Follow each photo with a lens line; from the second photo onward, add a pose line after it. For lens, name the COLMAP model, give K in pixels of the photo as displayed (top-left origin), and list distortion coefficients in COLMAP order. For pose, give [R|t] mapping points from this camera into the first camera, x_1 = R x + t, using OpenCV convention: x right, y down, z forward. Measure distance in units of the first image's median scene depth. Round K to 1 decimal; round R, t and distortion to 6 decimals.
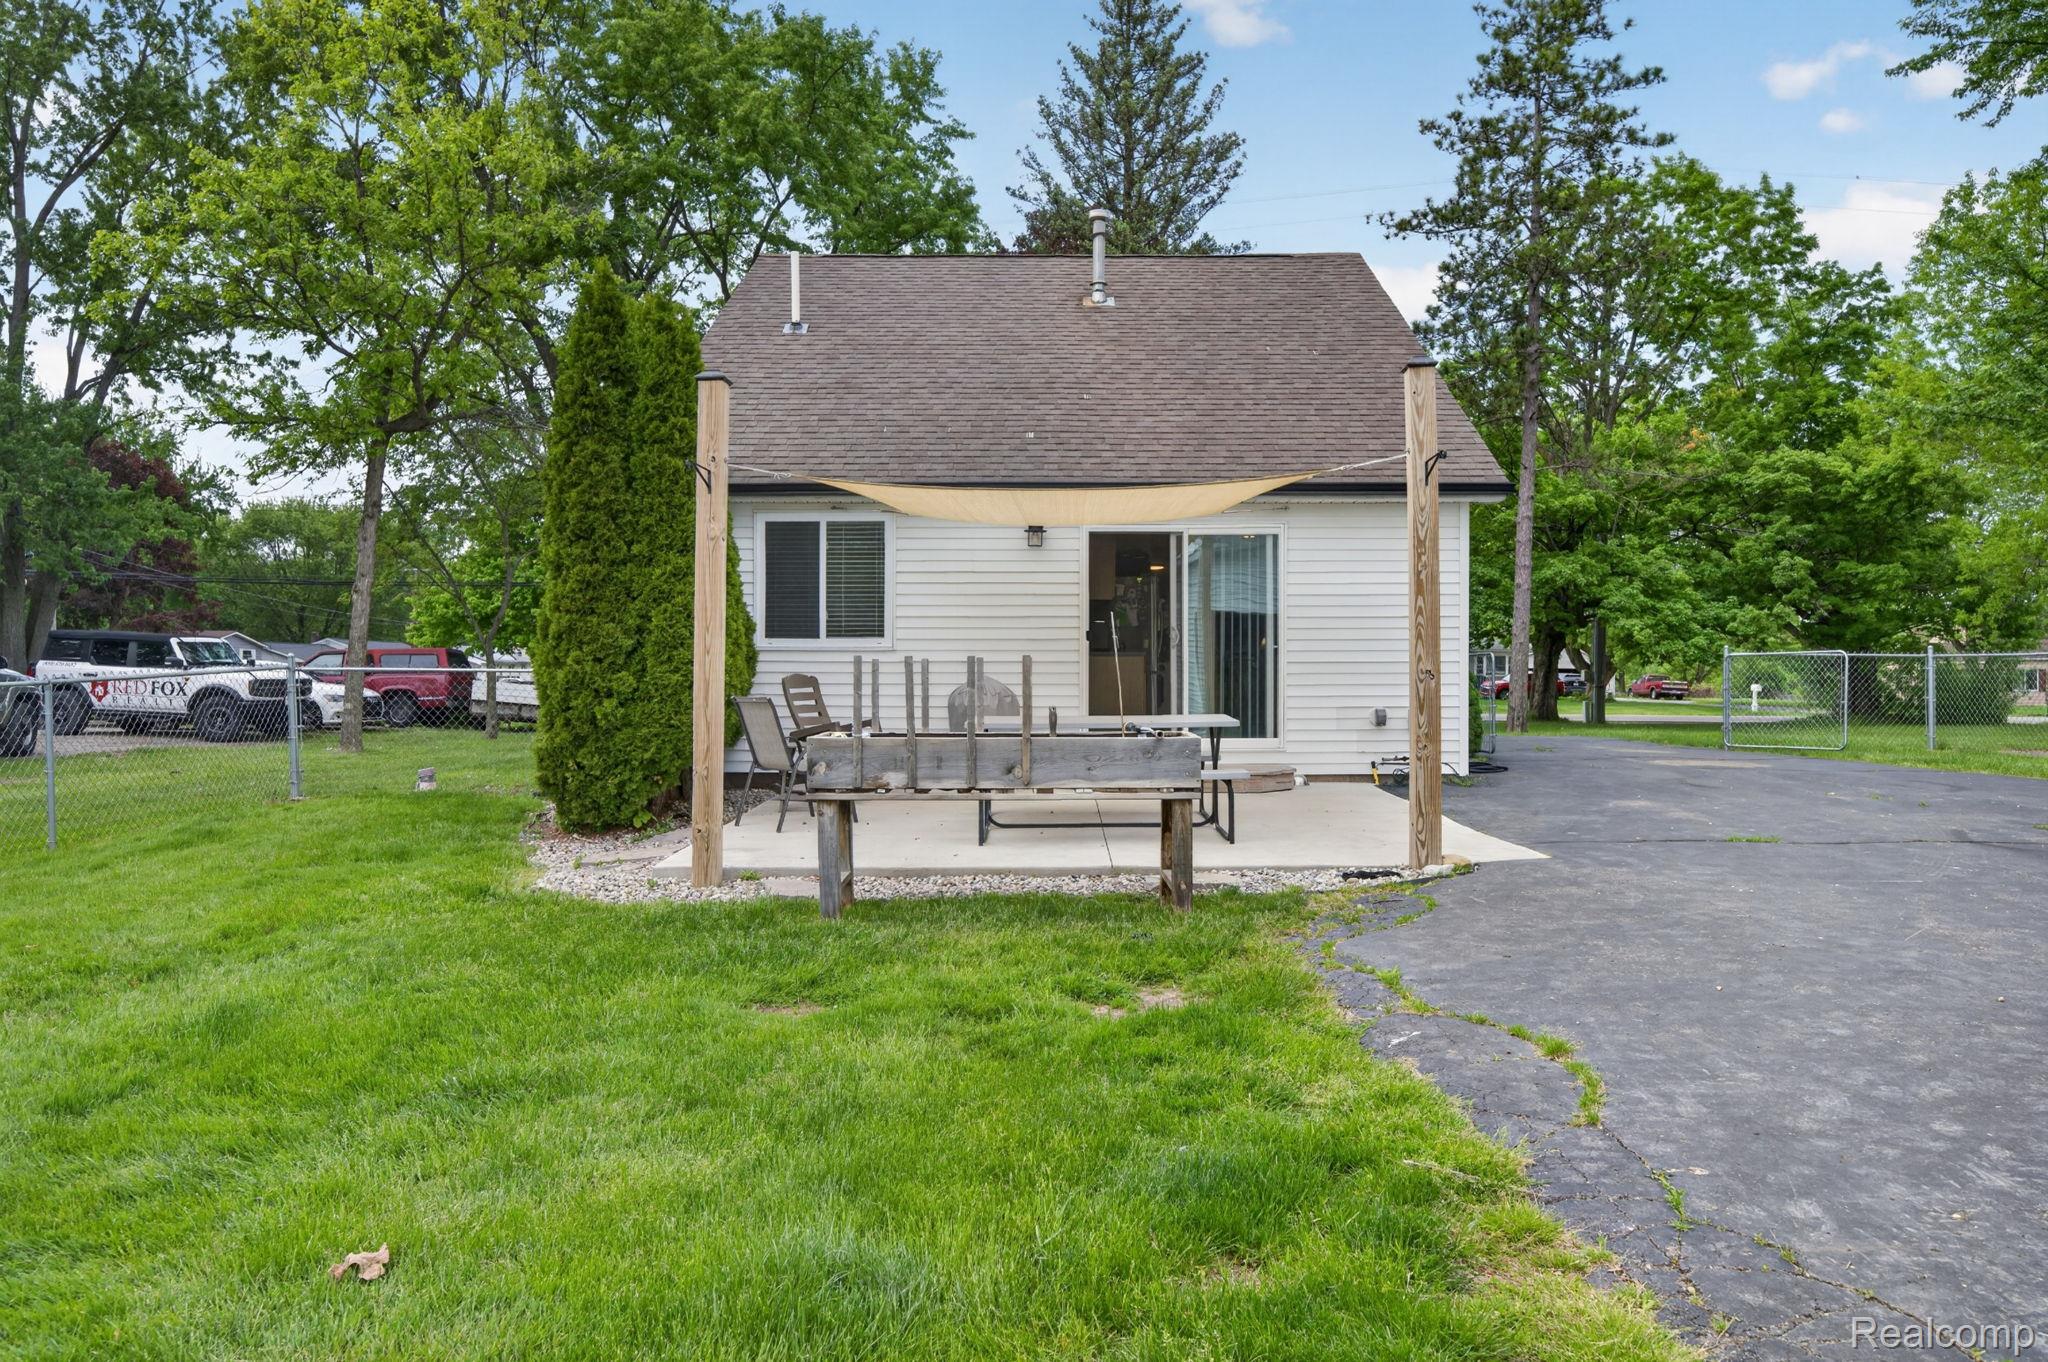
lens RADIAL K [[1342.8, 0, 1026.1], [0, 1342.8, 677.5], [0, 0, 1]] dist [0.022939, -0.020604]
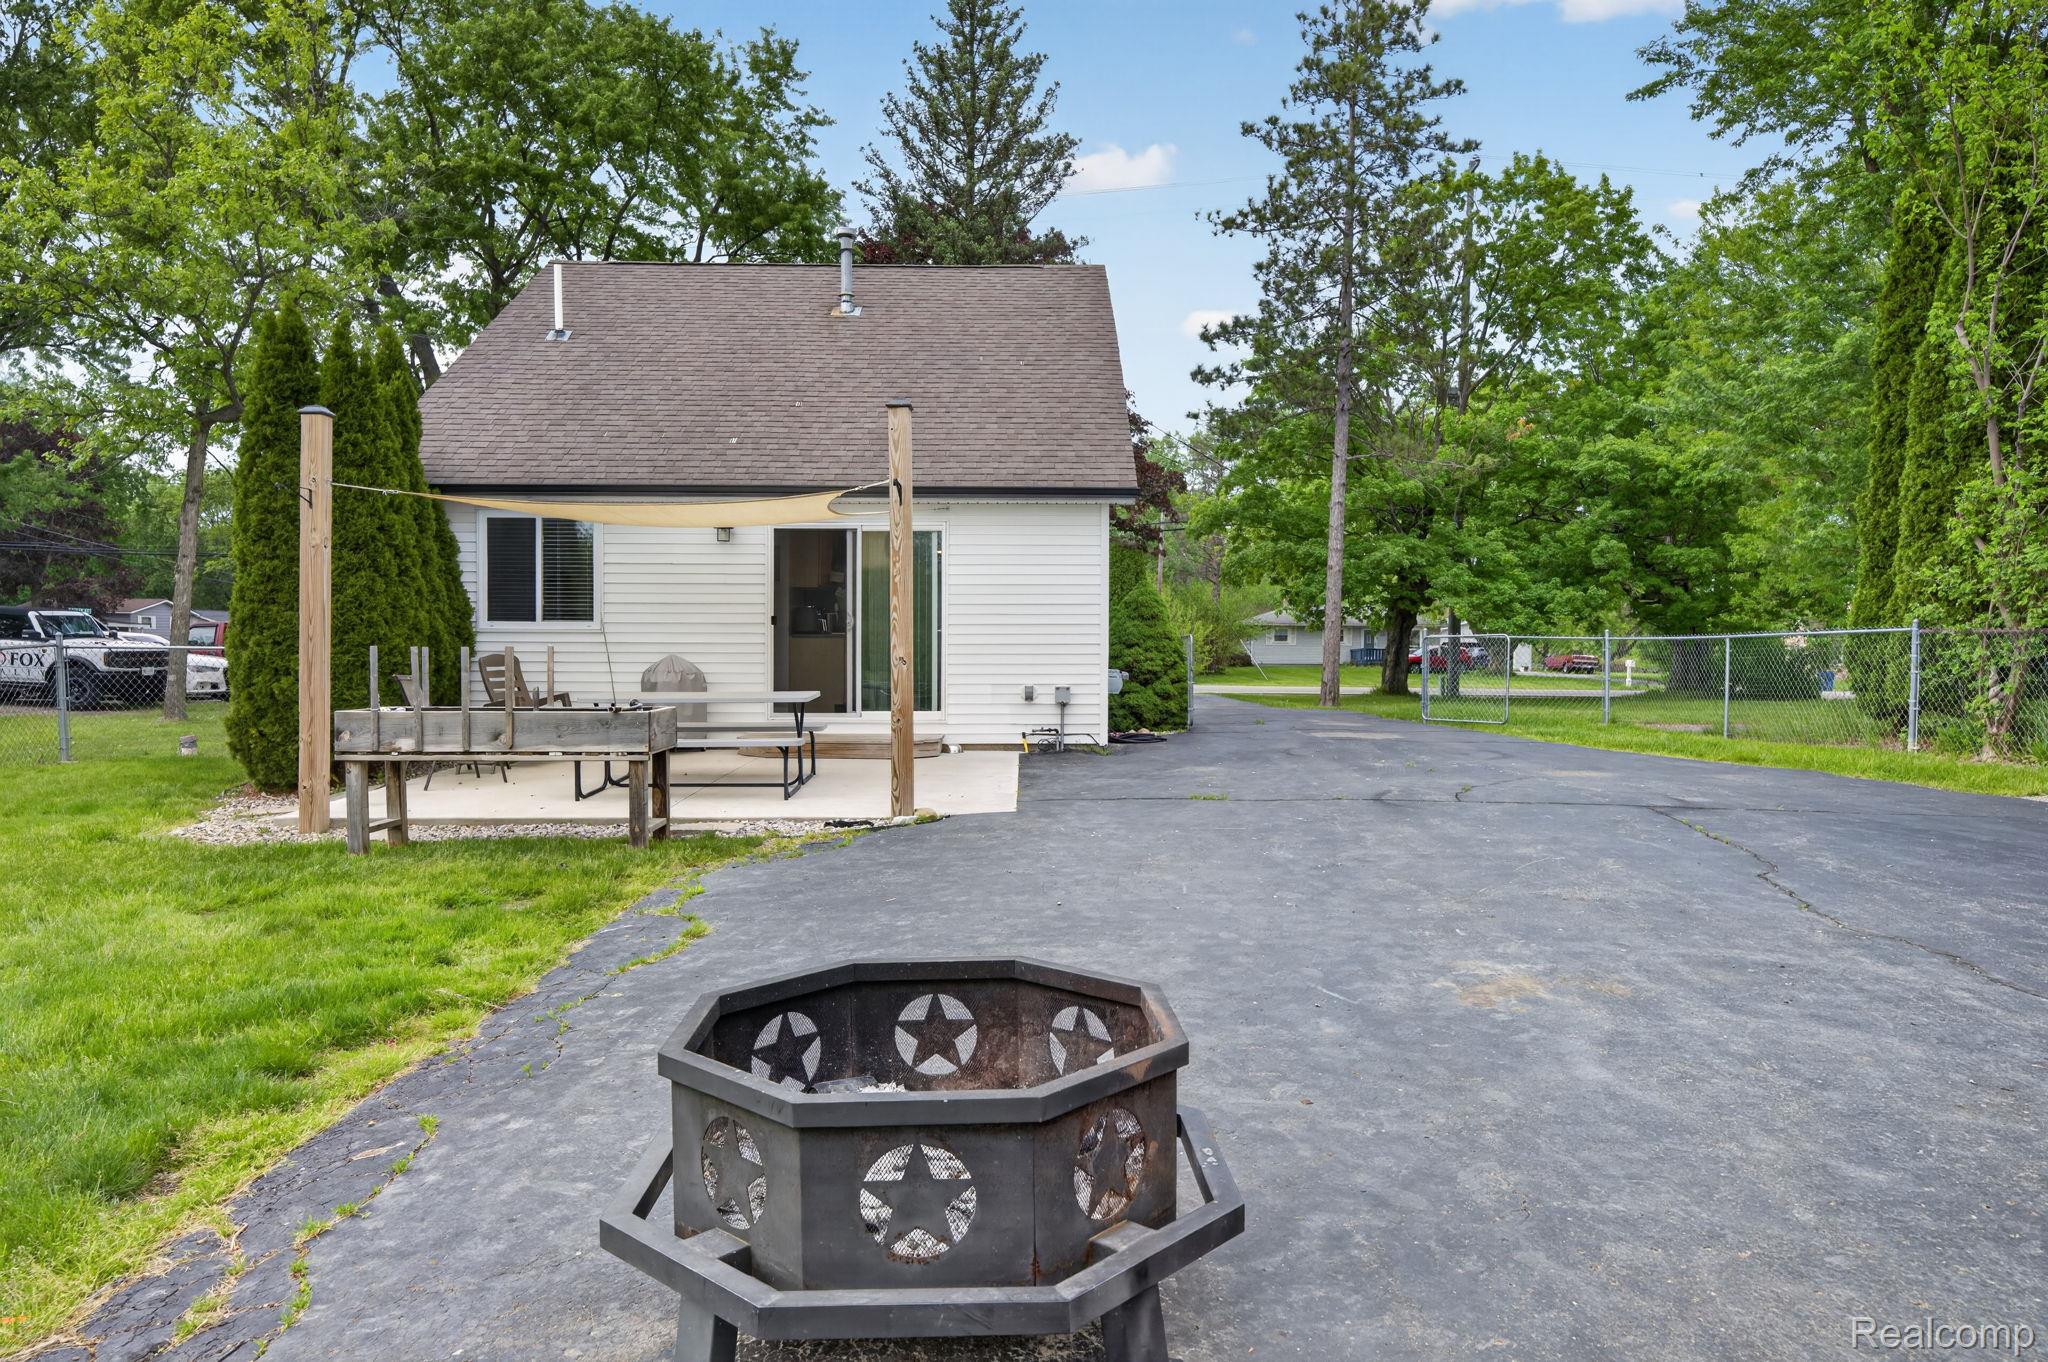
lens RADIAL K [[1355.6, 0, 1028.3], [0, 1355.6, 678.7], [0, 0, 1]] dist [-0.002165, 0.007365]
pose [[0.999805, 0.004361, 0.019271, 0.118445], [-0.004808, 0.999719, 0.023220, -0.004730], [-0.019164, -0.023309, 0.999545, -0.071292]]
